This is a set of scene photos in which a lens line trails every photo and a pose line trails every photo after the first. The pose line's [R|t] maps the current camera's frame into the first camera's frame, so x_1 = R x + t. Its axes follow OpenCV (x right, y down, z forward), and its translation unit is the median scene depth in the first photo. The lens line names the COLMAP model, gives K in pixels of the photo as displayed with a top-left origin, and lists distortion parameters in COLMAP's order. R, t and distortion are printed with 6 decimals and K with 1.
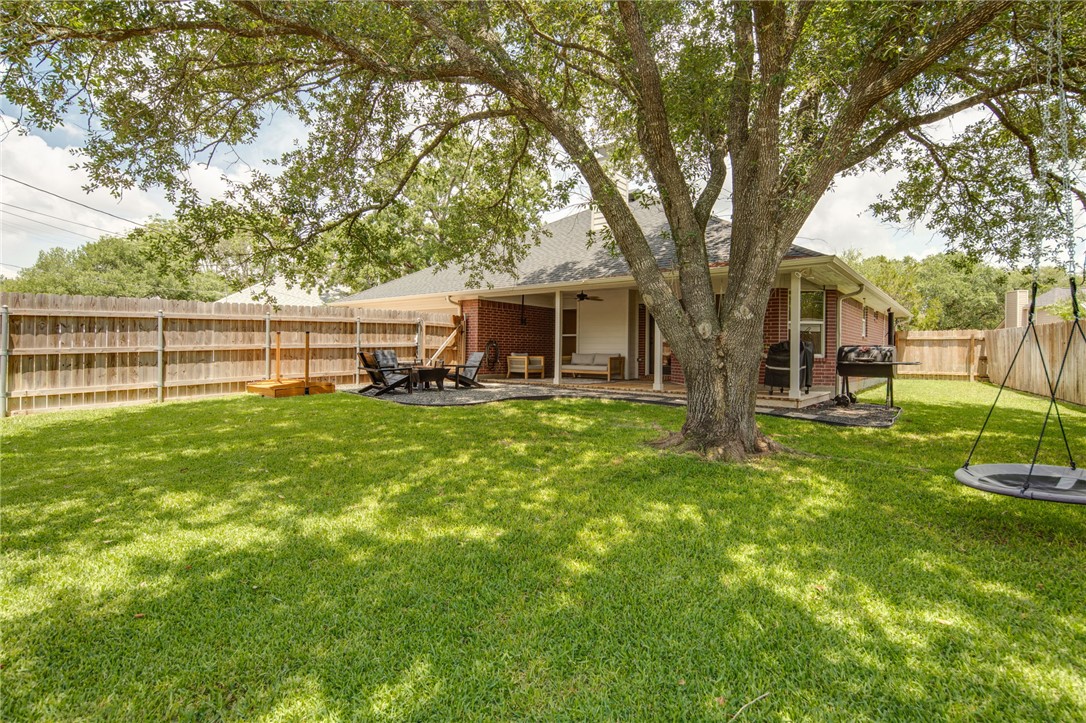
lens RADIAL K [[521.7, 0, 545.2], [0, 521.7, 350.3], [0, 0, 1]] dist [-0.001031, -0.002084]
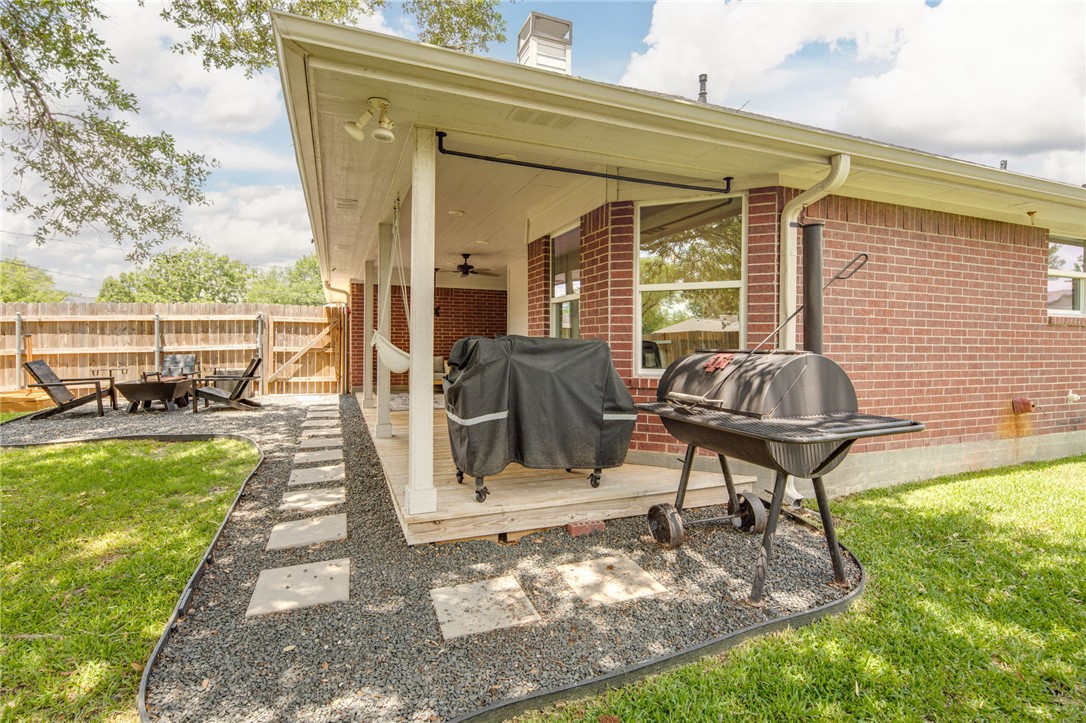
lens RADIAL K [[521.7, 0, 545.2], [0, 521.7, 350.3], [0, 0, 1]] dist [-0.001031, -0.002084]
pose [[0.875890, -0.004280, -0.482491, 0.507470], [0.008645, 0.999939, 0.006823, -0.006853], [0.482433, -0.010148, 0.875874, 0.528747]]
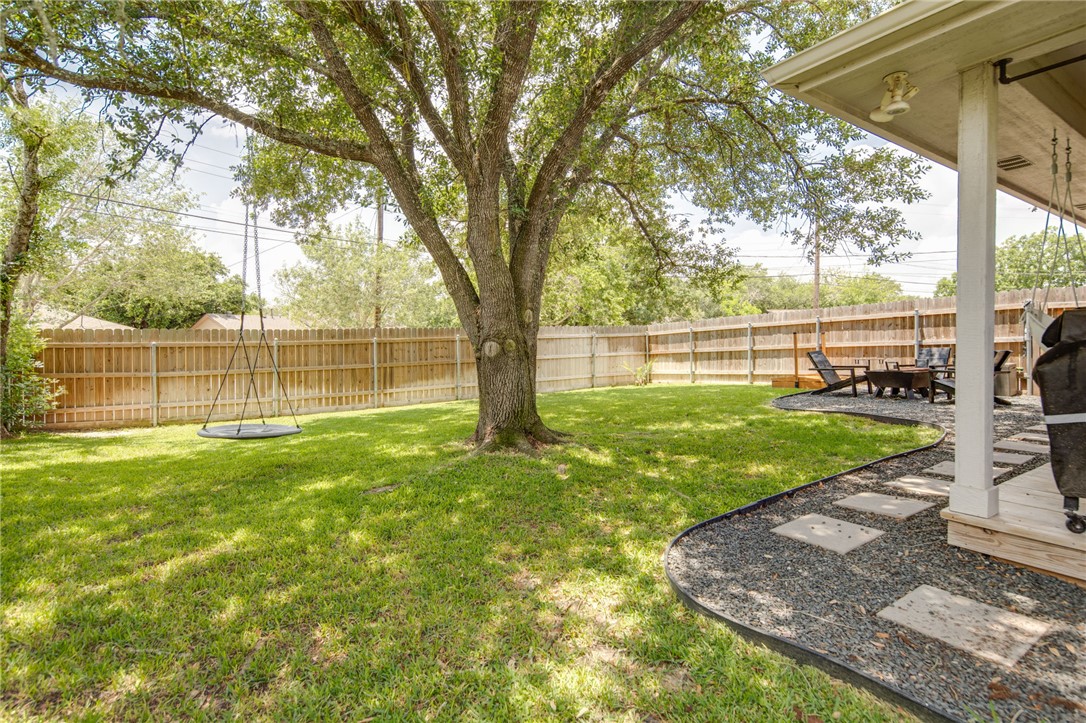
lens RADIAL K [[521.7, 0, 545.2], [0, 521.7, 350.3], [0, 0, 1]] dist [-0.001031, -0.002084]
pose [[-0.300000, -0.001559, -0.953938, 0.588874], [0.004642, 0.999984, -0.003094, 0.003436], [0.953928, -0.005356, -0.299988, 0.610473]]
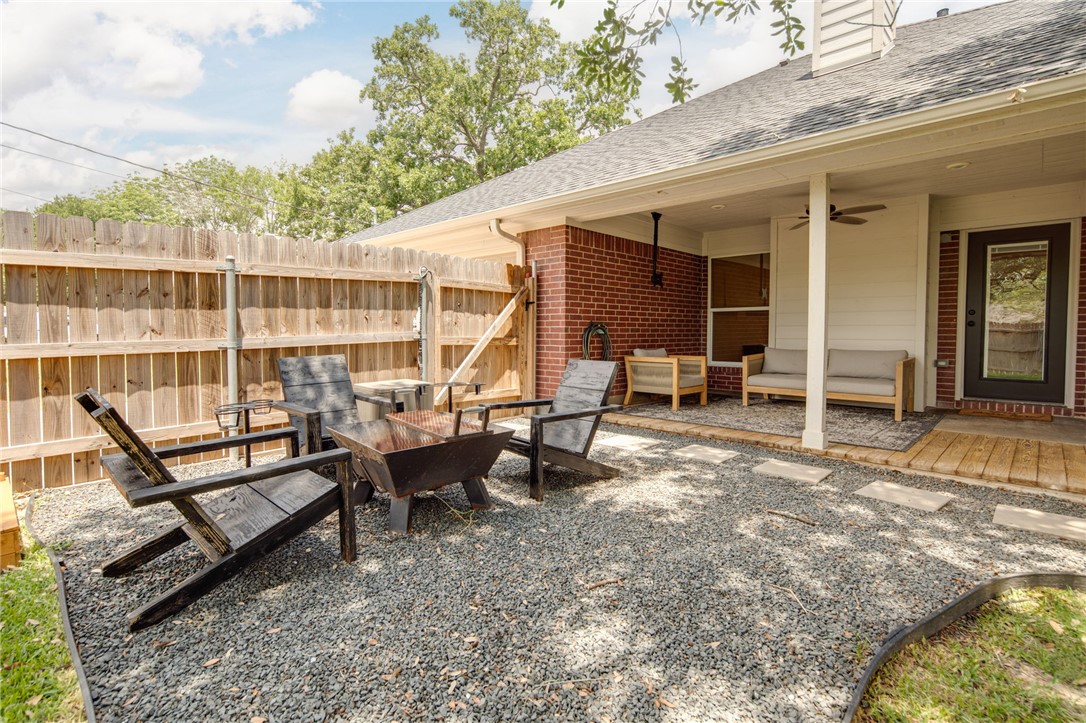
lens RADIAL K [[521.7, 0, 545.2], [0, 521.7, 350.3], [0, 0, 1]] dist [-0.001031, -0.002084]
pose [[0.996637, -0.008389, -0.081514, -0.120944], [0.011505, 0.999218, 0.037821, -0.013857], [0.081133, -0.038631, 0.995954, 0.622764]]
